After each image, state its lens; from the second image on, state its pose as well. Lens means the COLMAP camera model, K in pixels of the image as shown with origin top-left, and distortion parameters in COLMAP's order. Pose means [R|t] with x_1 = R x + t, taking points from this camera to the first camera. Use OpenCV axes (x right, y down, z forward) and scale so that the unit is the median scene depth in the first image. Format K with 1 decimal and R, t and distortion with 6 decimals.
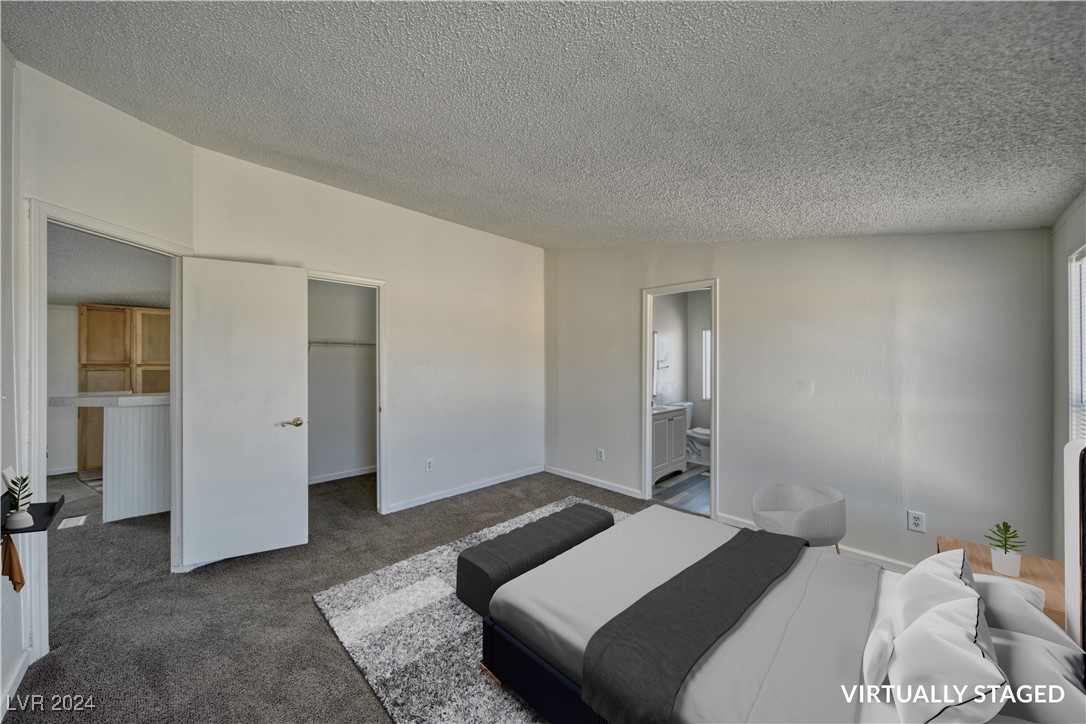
lens RADIAL K [[378.7, 0, 544.2], [0, 378.7, 362.4], [0, 0, 1]] dist [0.000592, -0.000502]
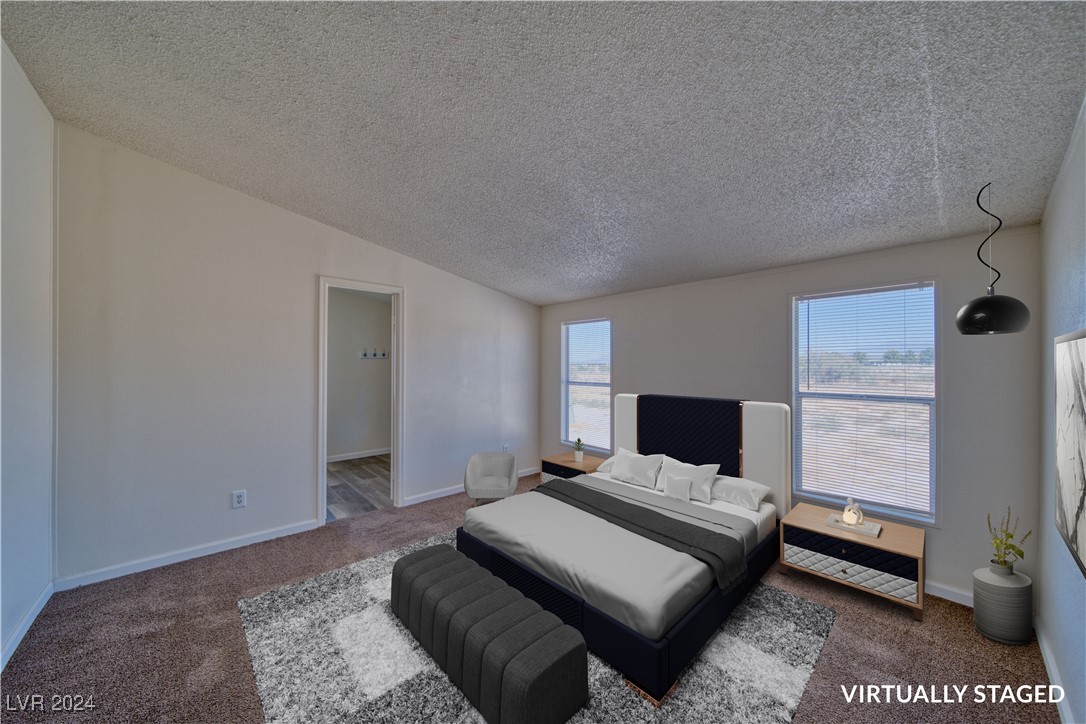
lens RADIAL K [[378.7, 0, 545.8], [0, 378.7, 363.5], [0, 0, 1]] dist [0.000592, -0.000502]
pose [[0.055938, -0.011092, 0.998373, -0.521702], [-0.015617, 0.999806, 0.011983, -0.017242], [-0.998312, -0.016262, 0.055754, 0.437985]]
